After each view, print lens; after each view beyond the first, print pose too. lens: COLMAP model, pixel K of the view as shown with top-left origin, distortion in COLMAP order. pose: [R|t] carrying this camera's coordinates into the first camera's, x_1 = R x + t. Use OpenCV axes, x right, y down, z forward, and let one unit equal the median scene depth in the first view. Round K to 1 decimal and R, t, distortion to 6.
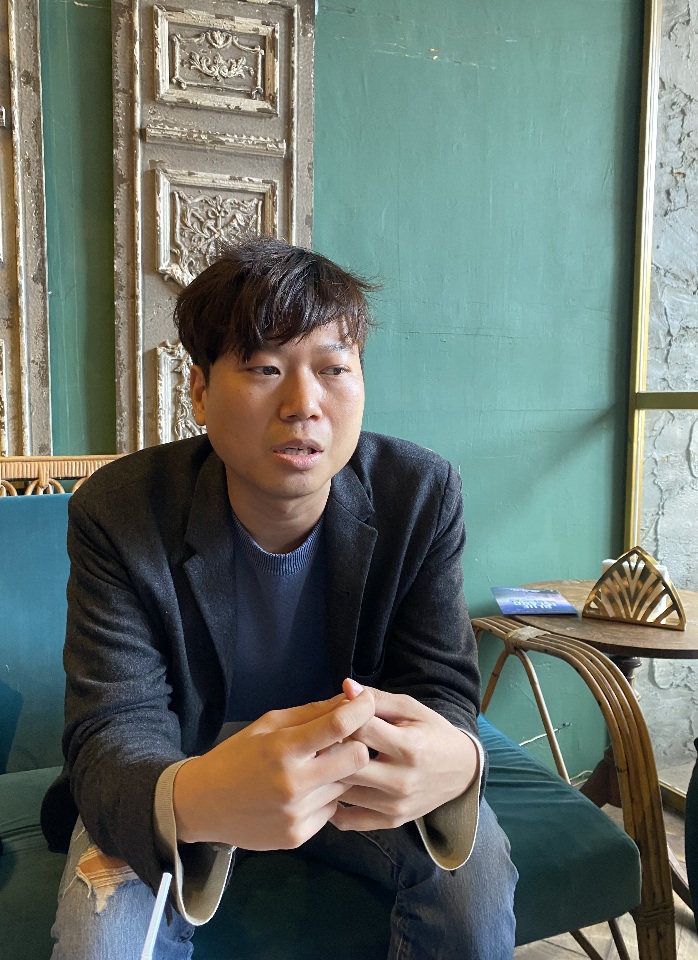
lens RADIAL K [[738.5, 0, 345.0], [0, 738.5, 479.3], [0, 0, 1]] dist [0.027697, 0.010234]
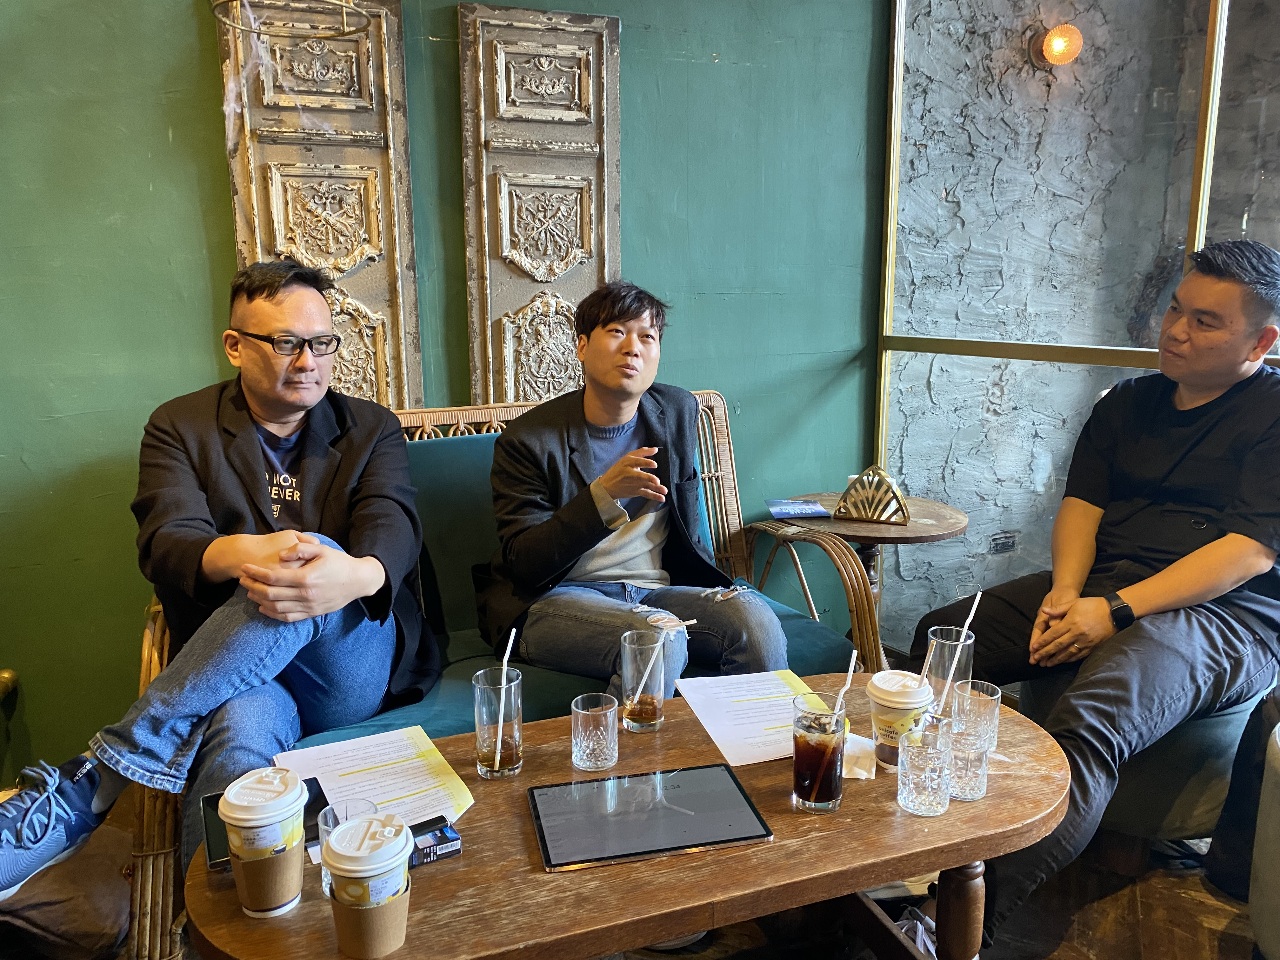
lens RADIAL K [[973.0, 0, 642.9], [0, 973.0, 484.9], [0, 0, 1]] dist [0.078426, -0.001963]
pose [[0.996926, -0.029901, 0.072420, -0.144034], [0.021829, 0.993715, 0.109795, -0.073187], [-0.075248, -0.107876, 0.991312, -0.692123]]
